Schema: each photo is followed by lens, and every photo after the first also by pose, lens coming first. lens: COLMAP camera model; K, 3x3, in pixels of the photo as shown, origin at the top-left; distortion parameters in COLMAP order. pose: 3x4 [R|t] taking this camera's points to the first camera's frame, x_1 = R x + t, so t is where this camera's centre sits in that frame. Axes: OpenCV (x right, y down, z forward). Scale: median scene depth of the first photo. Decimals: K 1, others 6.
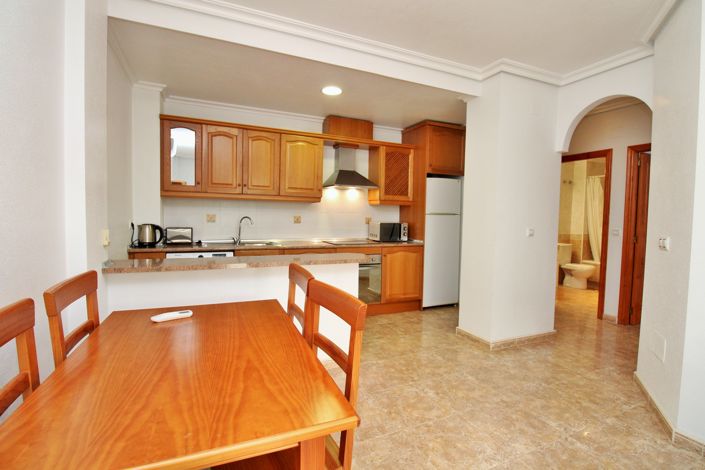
lens RADIAL K [[333.3, 0, 351.6], [0, 333.3, 231.9], [0, 0, 1]] dist [-0.006314, -0.000716]
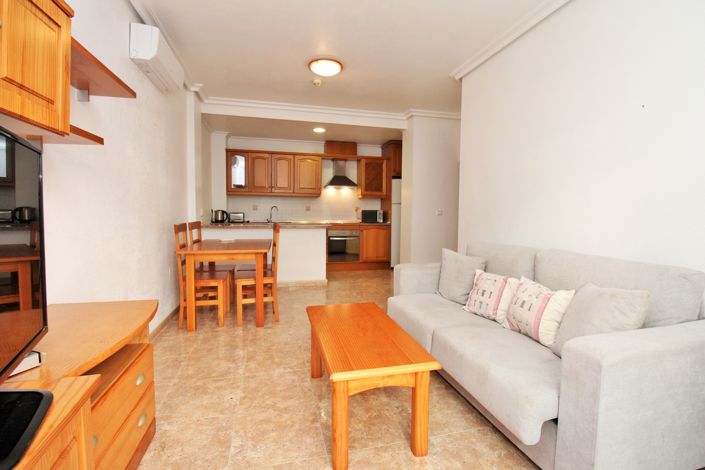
lens RADIAL K [[333.3, 0, 353.2], [0, 333.3, 235.3], [0, 0, 1]] dist [-0.006314, -0.000716]
pose [[0.983936, 0.002768, -0.178500, 0.335863], [0.000162, 0.999866, 0.016398, 0.065687], [0.178522, -0.016164, 0.983803, -0.518106]]
